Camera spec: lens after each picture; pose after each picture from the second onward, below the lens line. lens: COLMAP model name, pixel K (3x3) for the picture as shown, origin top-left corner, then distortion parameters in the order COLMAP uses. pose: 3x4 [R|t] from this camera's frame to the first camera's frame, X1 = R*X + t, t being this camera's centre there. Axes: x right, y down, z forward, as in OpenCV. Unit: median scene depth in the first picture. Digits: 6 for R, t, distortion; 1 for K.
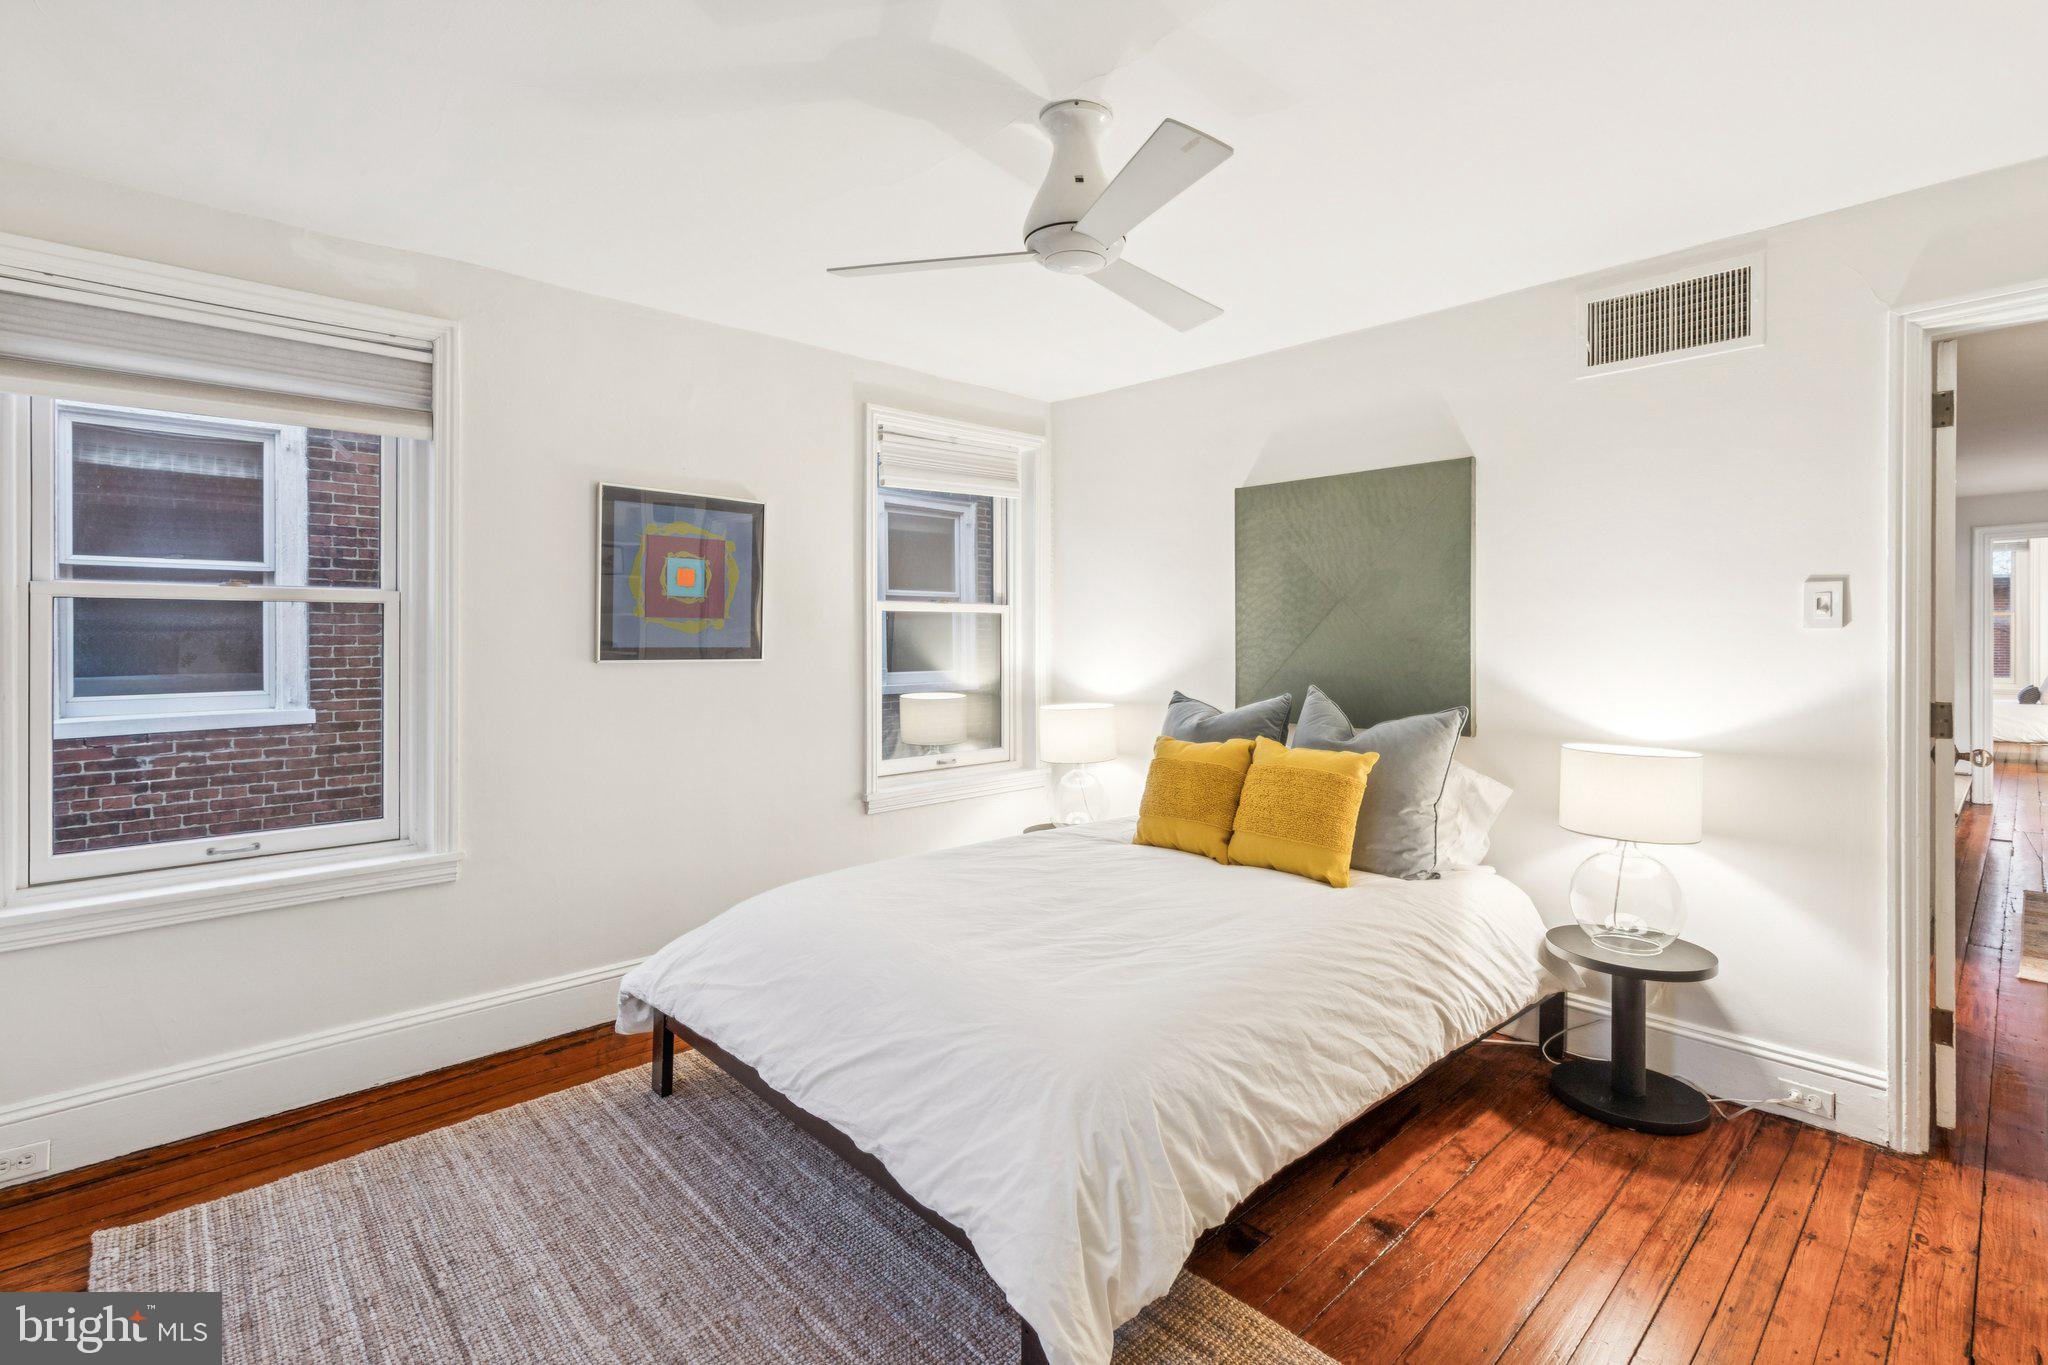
lens RADIAL K [[939.2, 0, 1058.5], [0, 939.2, 641.4], [0, 0, 1]] dist [-0.001303, -0.000048]
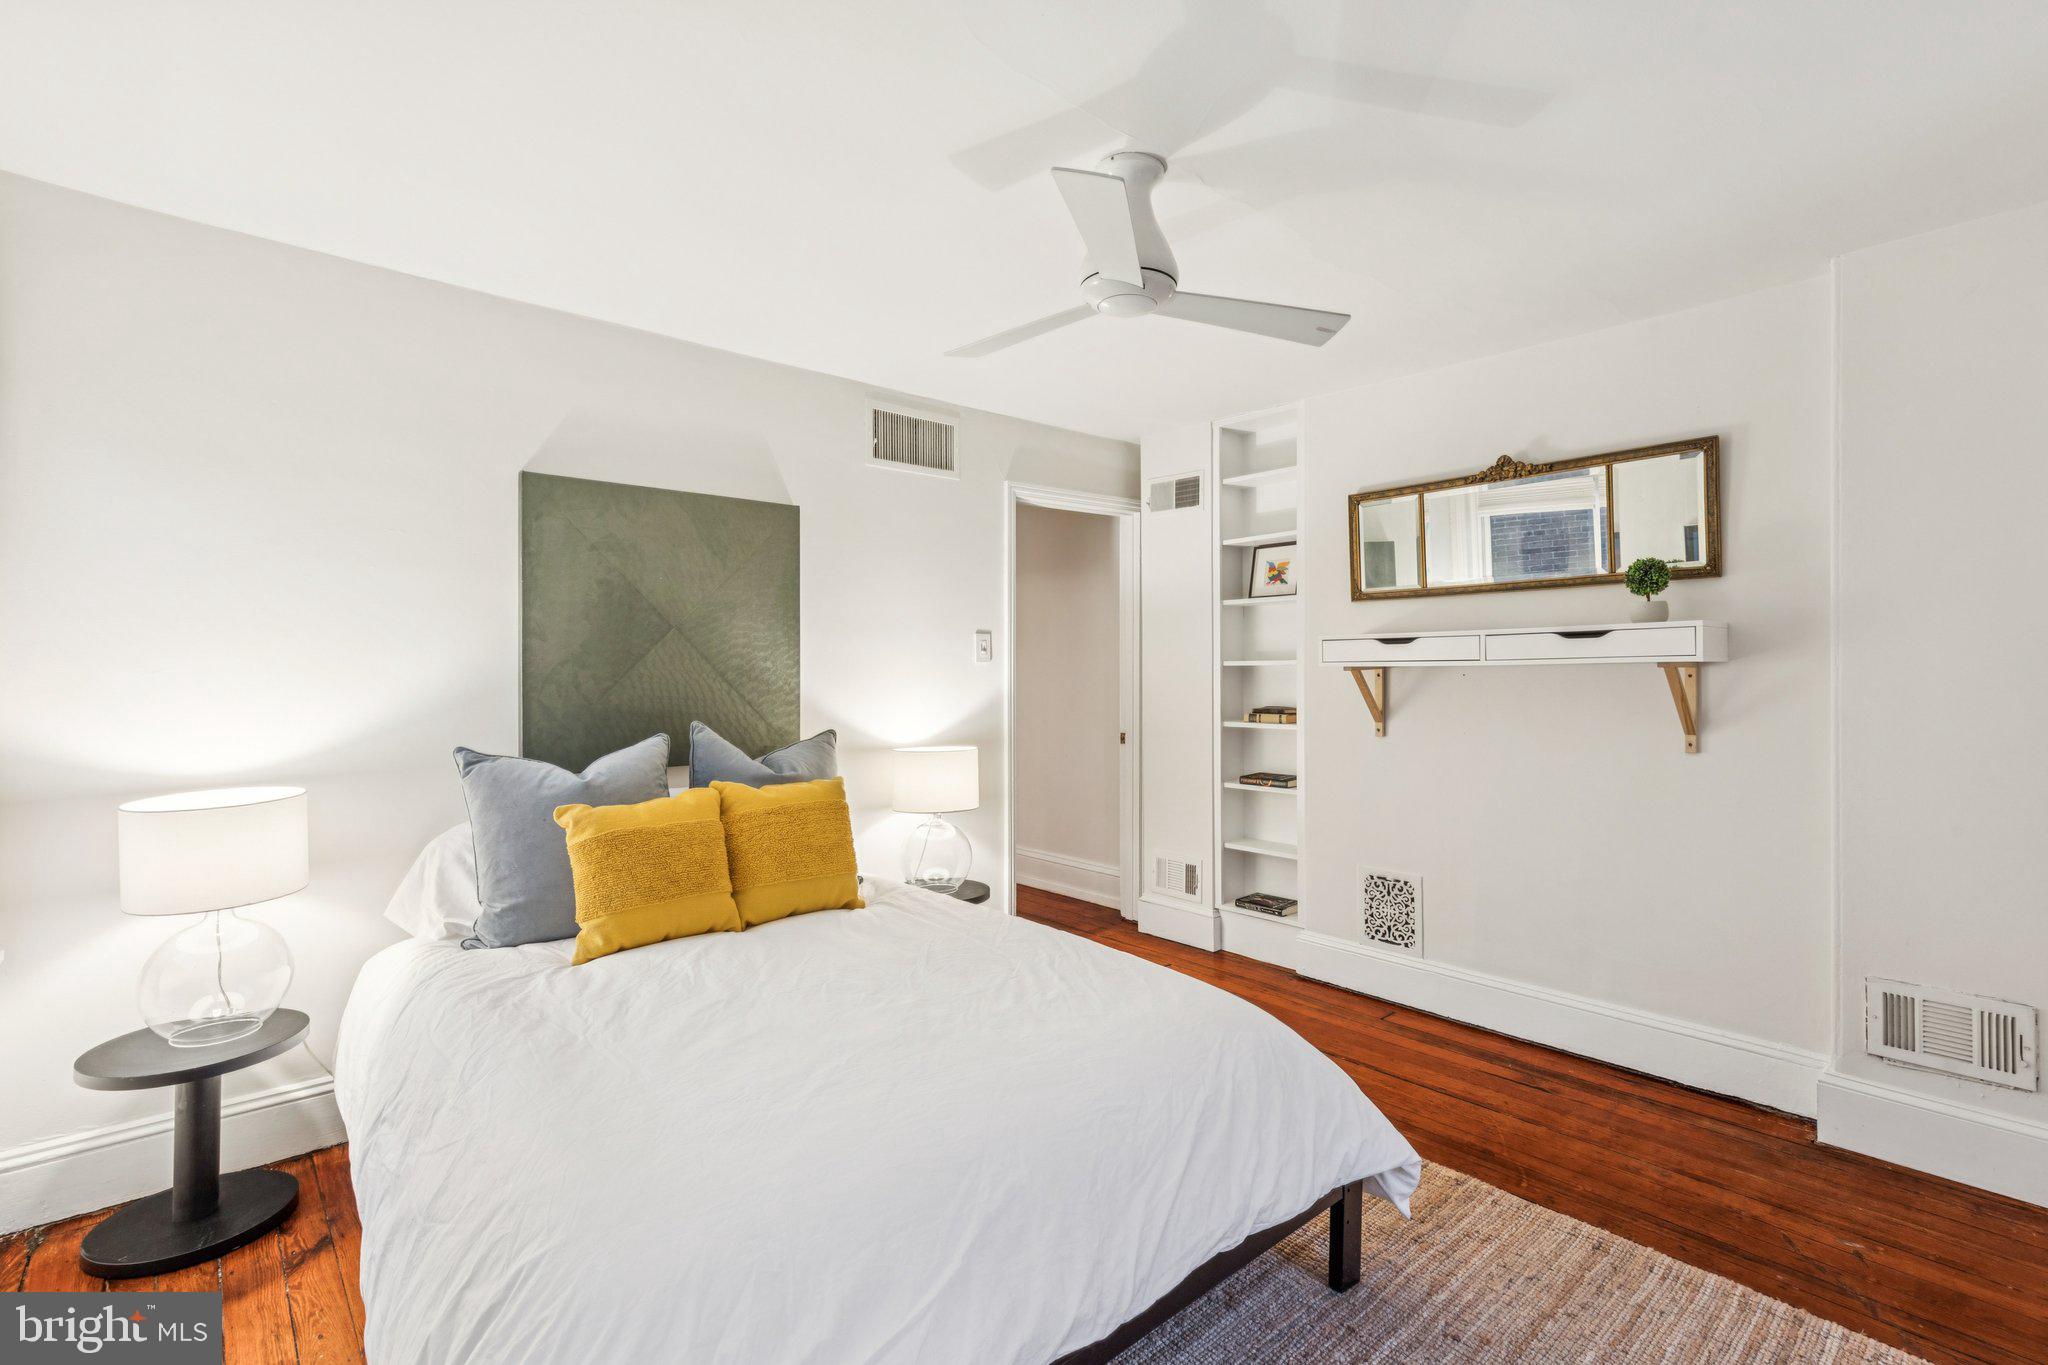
lens RADIAL K [[947.6, 0, 1020.2], [0, 947.6, 639.8], [0, 0, 1]] dist [0.019833, 0.000124]
pose [[0.068380, 0.025712, 0.997328, -0.645690], [-0.000828, 0.999669, -0.025716, -0.008833], [-0.997659, 0.000933, 0.068378, 0.641573]]
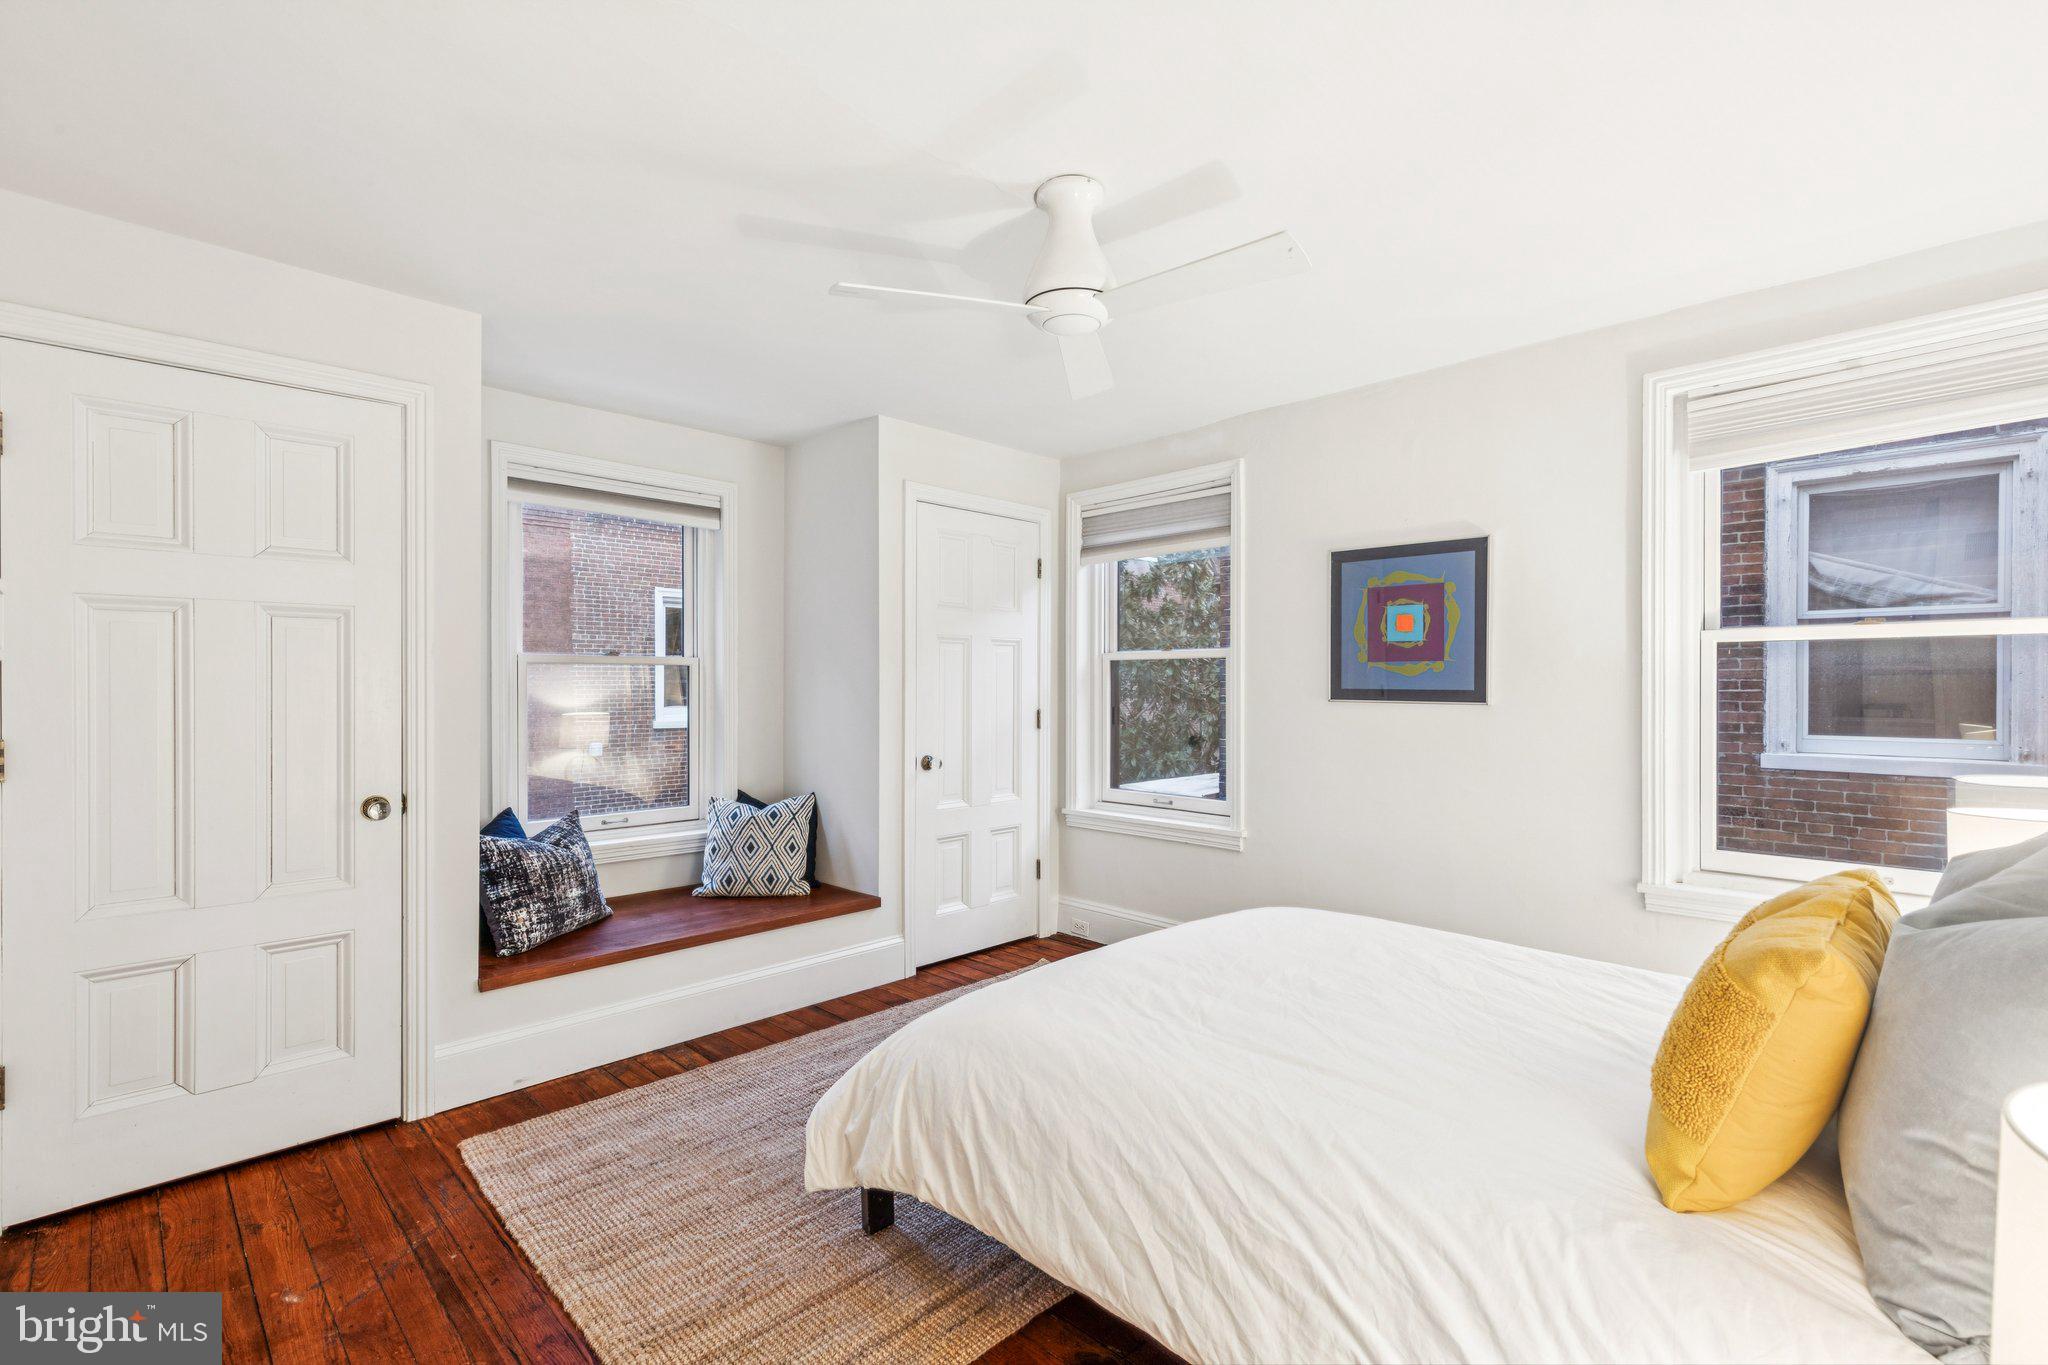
lens RADIAL K [[928.7, 0, 1021.6], [0, 928.7, 686.0], [0, 0, 1]] dist [0.004416, 0.000204]
pose [[0.007190, 0.001902, -0.999972, 0.662280], [0.000007, 0.999998, 0.001903, 0.000571], [0.999974, -0.000020, 0.007190, 0.573122]]
